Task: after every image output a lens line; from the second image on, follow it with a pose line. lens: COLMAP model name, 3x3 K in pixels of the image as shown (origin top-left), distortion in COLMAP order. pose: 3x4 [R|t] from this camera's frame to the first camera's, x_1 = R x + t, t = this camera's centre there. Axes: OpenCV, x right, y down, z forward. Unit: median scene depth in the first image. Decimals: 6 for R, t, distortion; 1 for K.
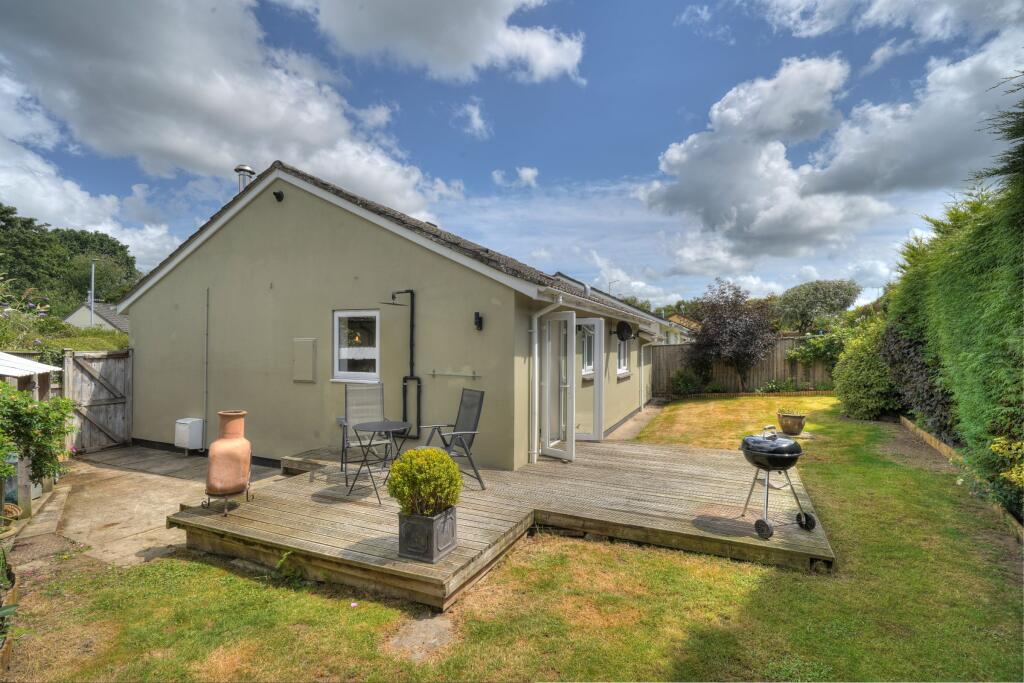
lens RADIAL K [[468.4, 0, 510.7], [0, 468.4, 343.5], [0, 0, 1]] dist [0.013889, -0.000350]
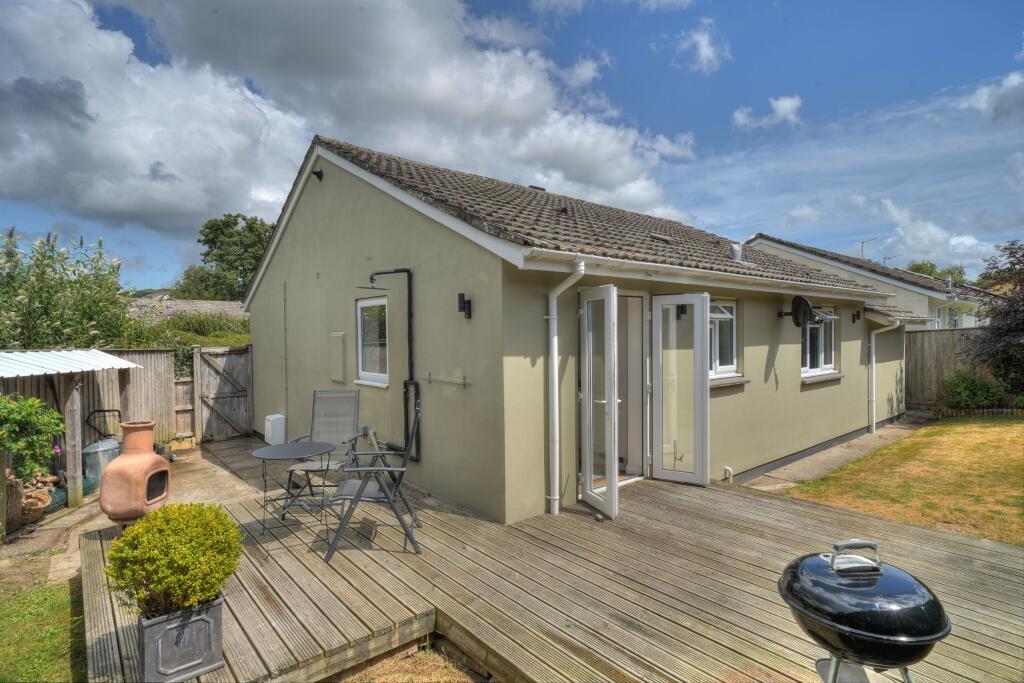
lens RADIAL K [[513.4, 0, 512.0], [0, 513.4, 341.5], [0, 0, 1]] dist [0.017309, 0.001201]
pose [[0.903983, -0.009341, -0.427467, 0.221695], [0.017311, 0.999741, 0.014763, -0.002858], [0.427218, -0.020745, 0.903910, 0.222674]]
